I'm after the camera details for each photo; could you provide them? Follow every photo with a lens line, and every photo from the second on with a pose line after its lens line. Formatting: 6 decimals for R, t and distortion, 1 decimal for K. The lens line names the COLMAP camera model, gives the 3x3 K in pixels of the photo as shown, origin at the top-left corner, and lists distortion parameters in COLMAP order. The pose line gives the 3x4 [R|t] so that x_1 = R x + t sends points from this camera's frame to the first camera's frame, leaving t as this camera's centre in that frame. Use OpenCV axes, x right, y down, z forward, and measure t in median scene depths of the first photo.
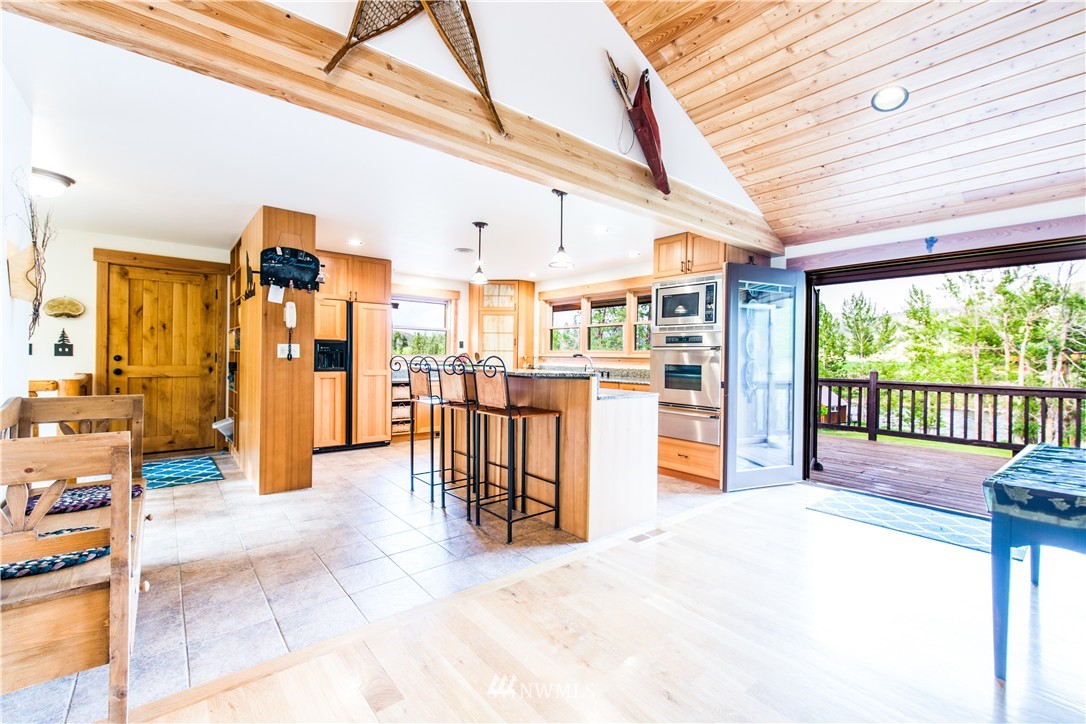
lens RADIAL K [[465.3, 0, 547.8], [0, 465.3, 358.5], [0, 0, 1]] dist [0.005301, -0.000537]
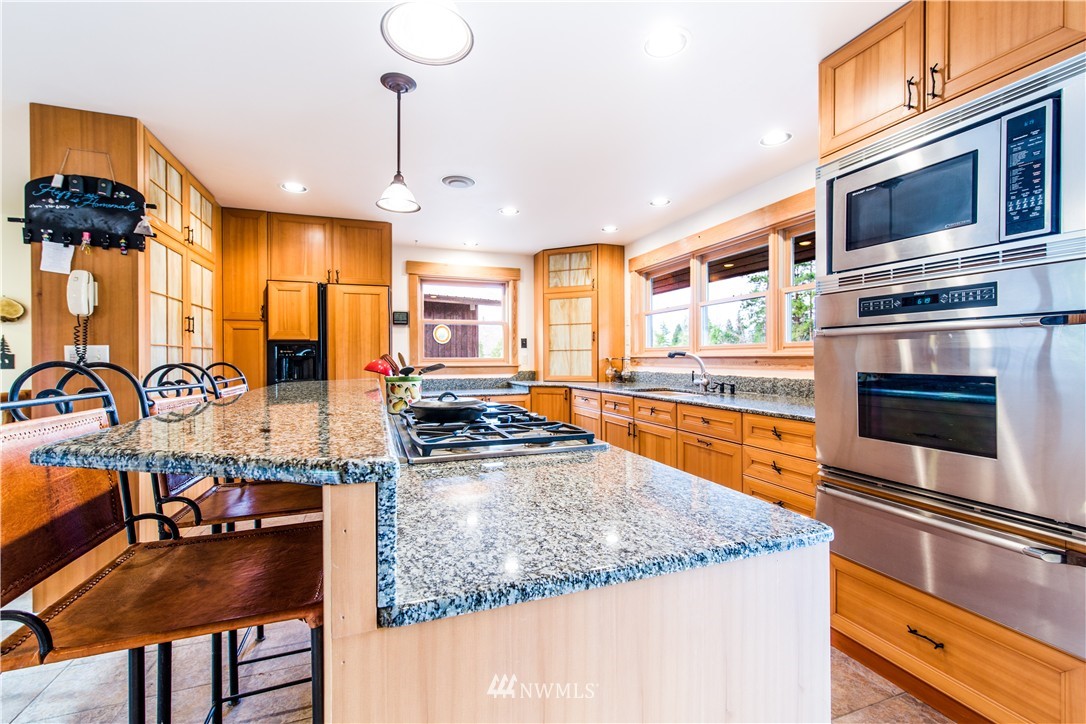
lens RADIAL K [[465.3, 0, 542.6], [0, 465.3, 358.1], [0, 0, 1]] dist [0.005301, -0.000537]
pose [[0.941490, -0.019588, -0.336471, 0.135869], [0.017786, 0.999806, -0.008437, -0.000499], [0.336571, 0.001959, 0.941656, 0.548410]]
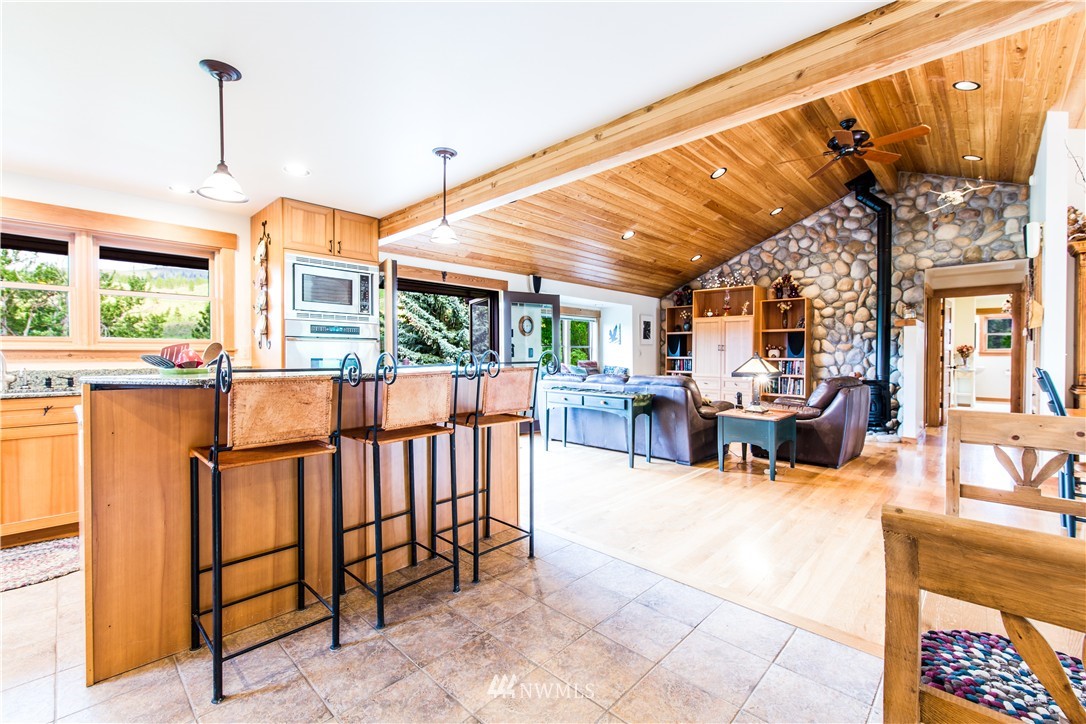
lens RADIAL K [[465.3, 0, 547.5], [0, 465.3, 360.8], [0, 0, 1]] dist [0.005301, -0.000537]
pose [[-0.120994, -0.030850, 0.992174, -0.605597], [-0.000103, 0.999517, 0.031066, -0.008760], [-0.992653, 0.003656, -0.120939, 0.671222]]
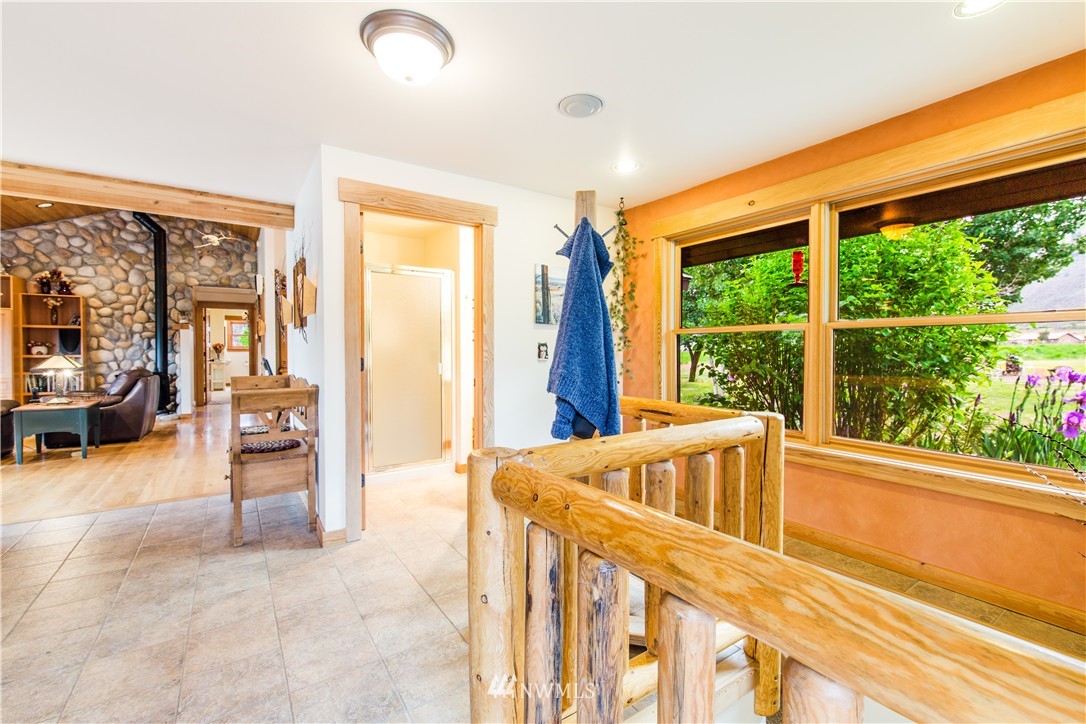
lens RADIAL K [[465.3, 0, 545.5], [0, 465.3, 355.2], [0, 0, 1]] dist [0.005301, -0.000537]
pose [[-0.995260, -0.015946, 0.095931, -0.915954], [-0.014434, 0.999761, 0.016429, -0.017948], [-0.096171, 0.014966, -0.995252, 1.086685]]
